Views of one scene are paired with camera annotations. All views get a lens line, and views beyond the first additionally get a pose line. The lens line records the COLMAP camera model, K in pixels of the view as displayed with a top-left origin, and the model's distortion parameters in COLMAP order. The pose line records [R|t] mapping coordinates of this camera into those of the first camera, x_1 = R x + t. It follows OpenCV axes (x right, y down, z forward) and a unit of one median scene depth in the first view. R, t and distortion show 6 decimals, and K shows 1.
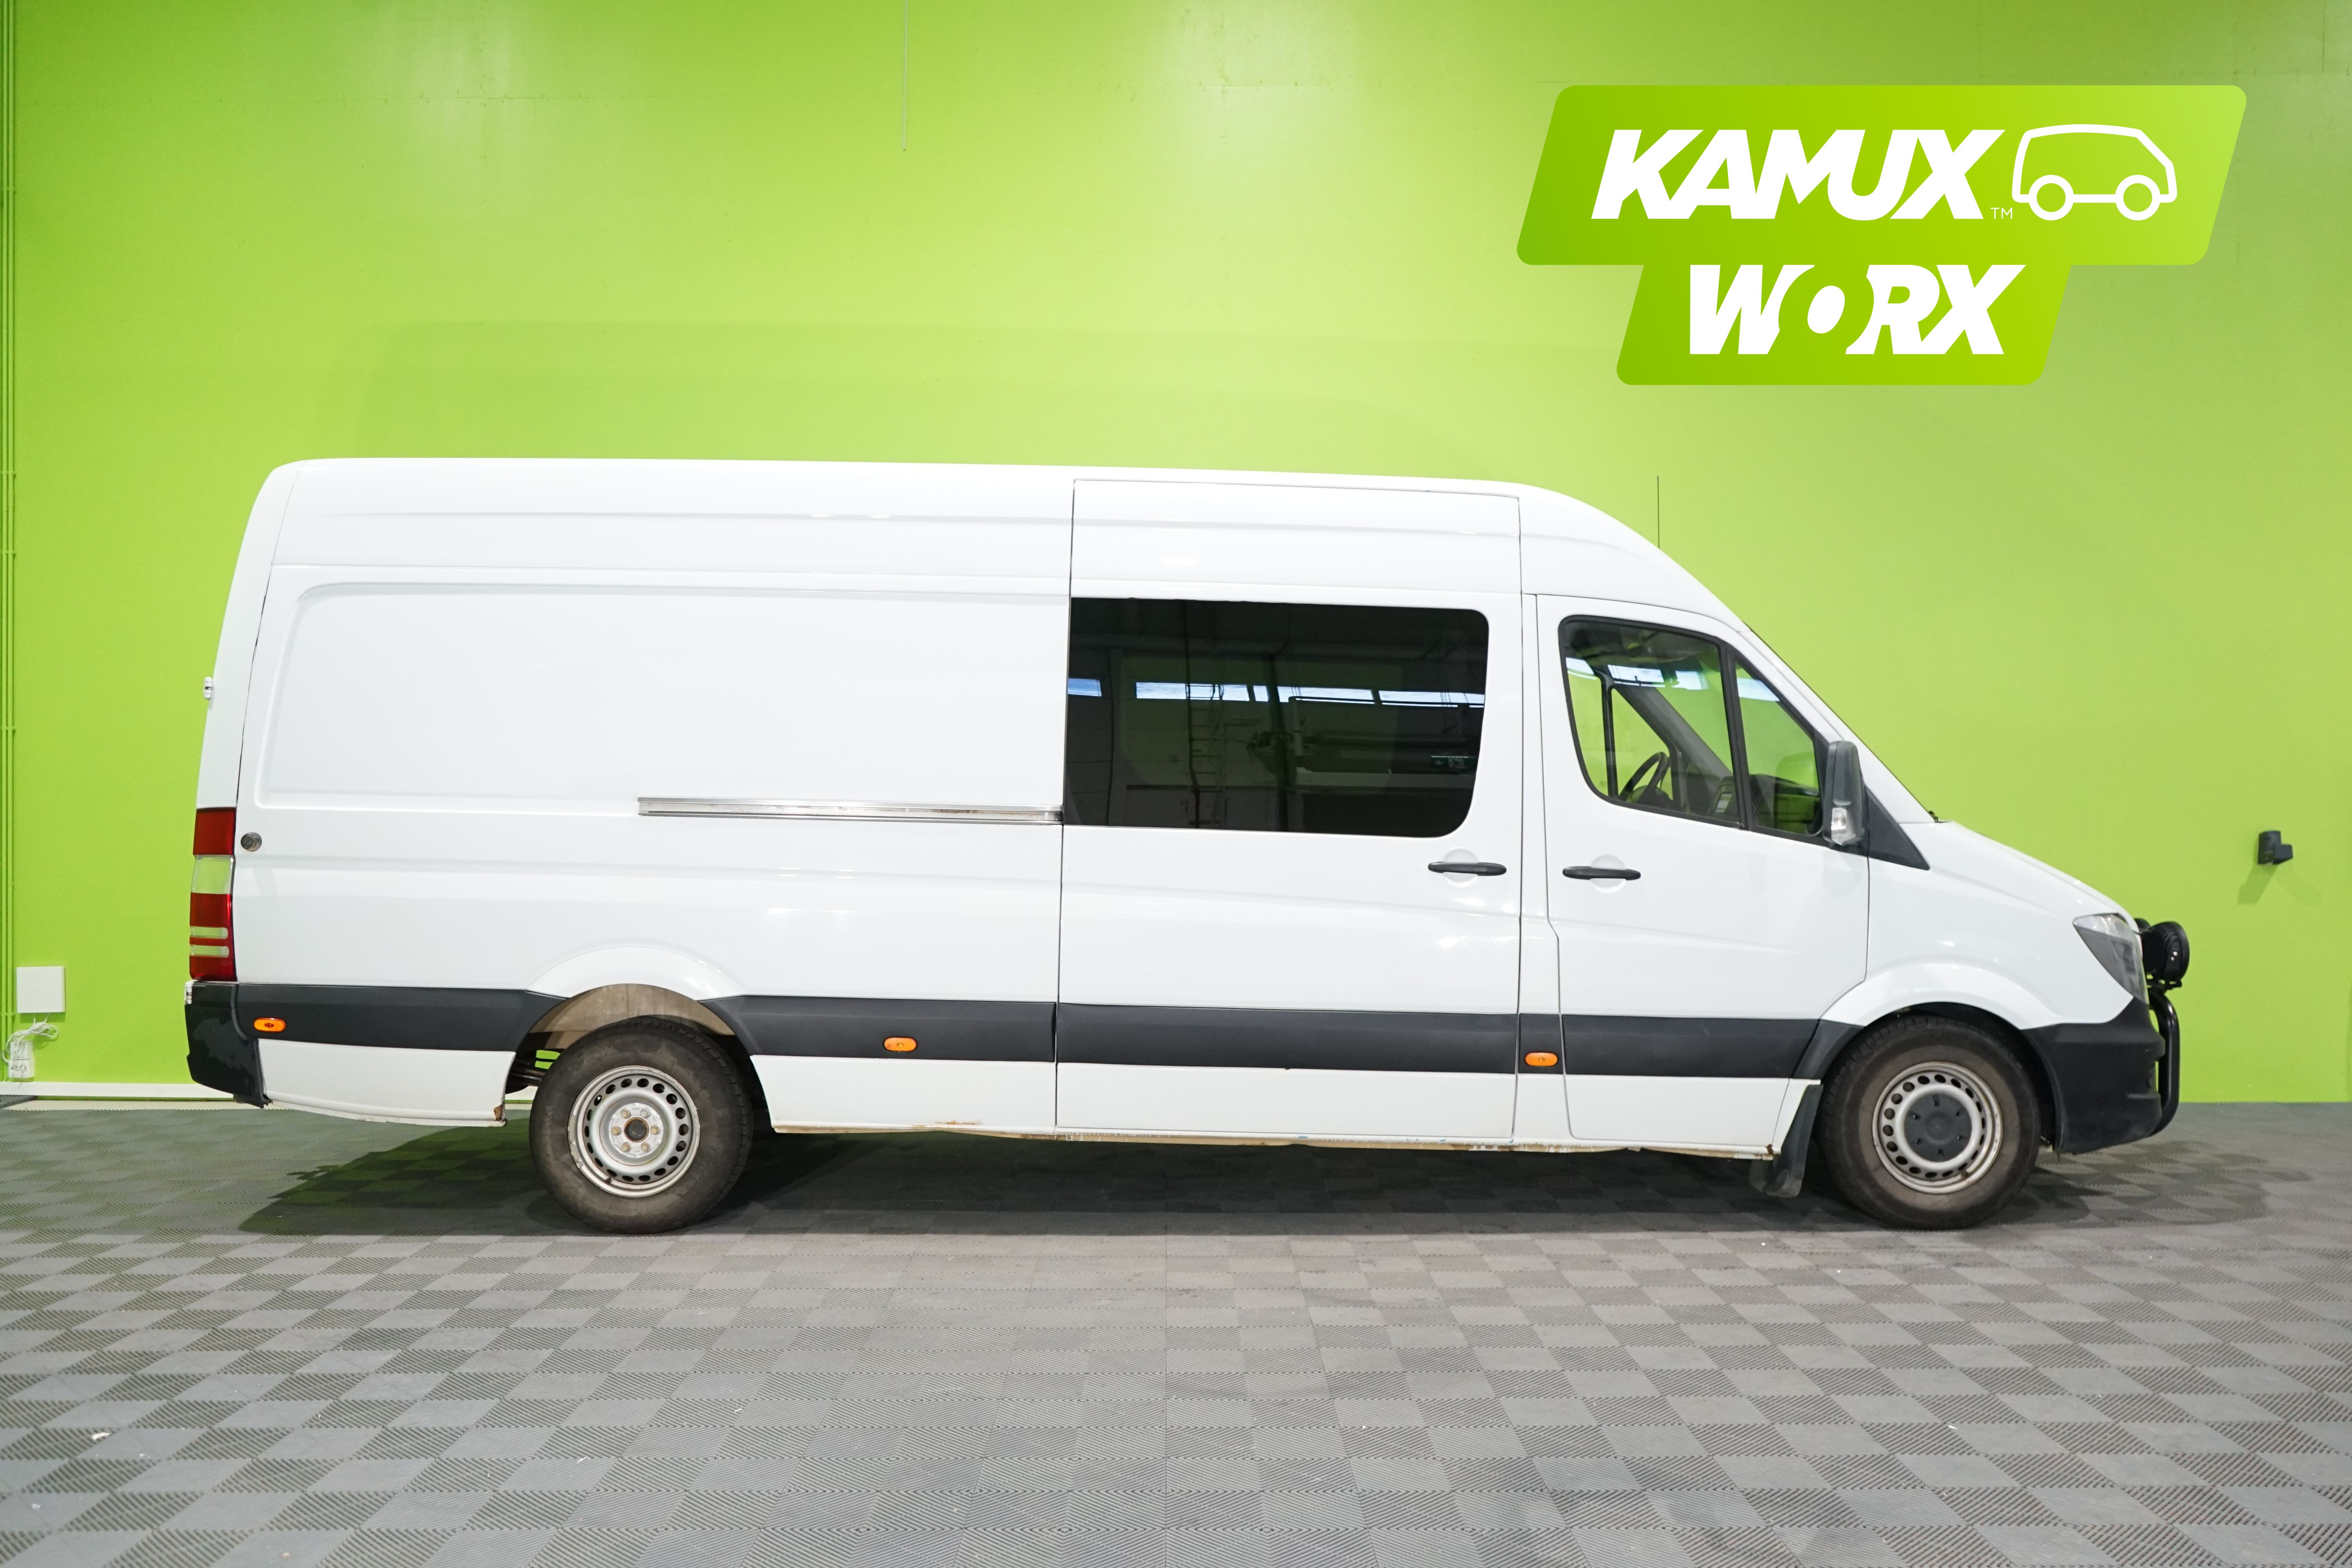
lens RADIAL K [[1877.5, 0, 1176.0], [0, 1877.5, 784.0], [0, 0, 1]] dist [-0.015473, 0.006460]
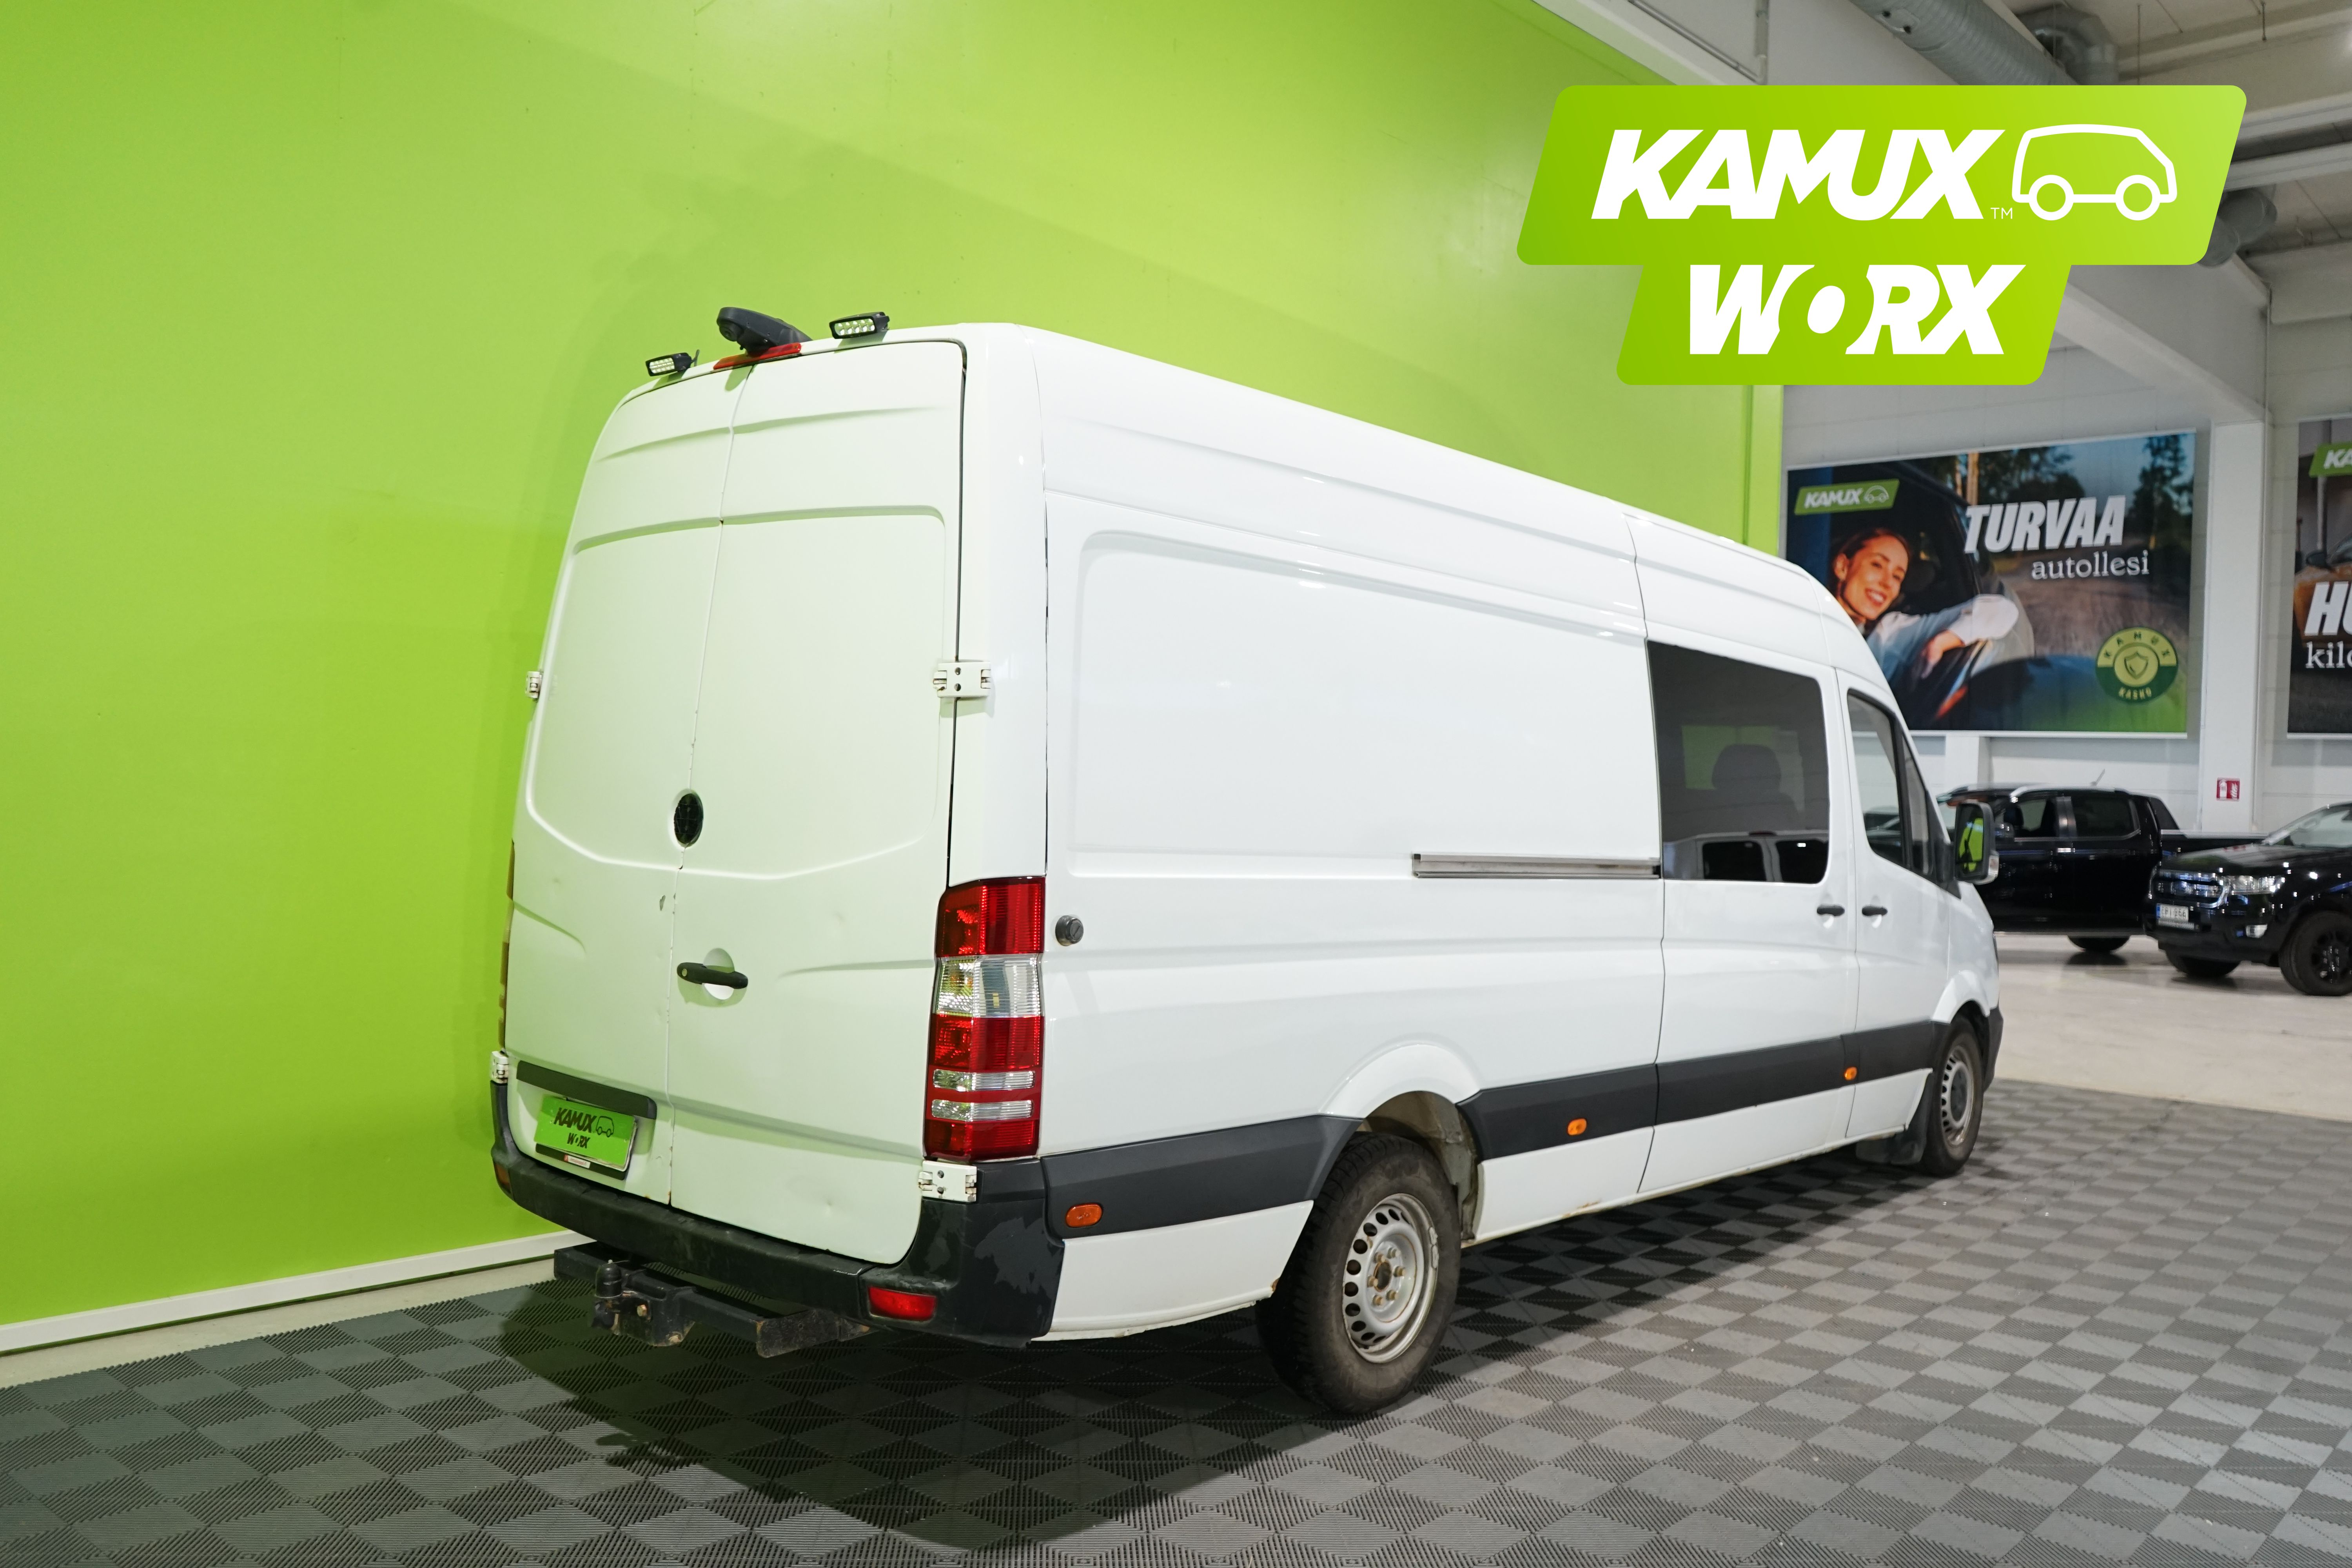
lens RADIAL K [[1877.5, 0, 1176.0], [0, 1877.5, 784.0], [0, 0, 1]] dist [-0.015473, 0.006460]
pose [[0.654104, 0.018615, 0.756176, -0.949055], [-0.040018, 0.999149, 0.010020, -0.026286], [-0.755345, -0.036815, 0.654292, 0.559489]]
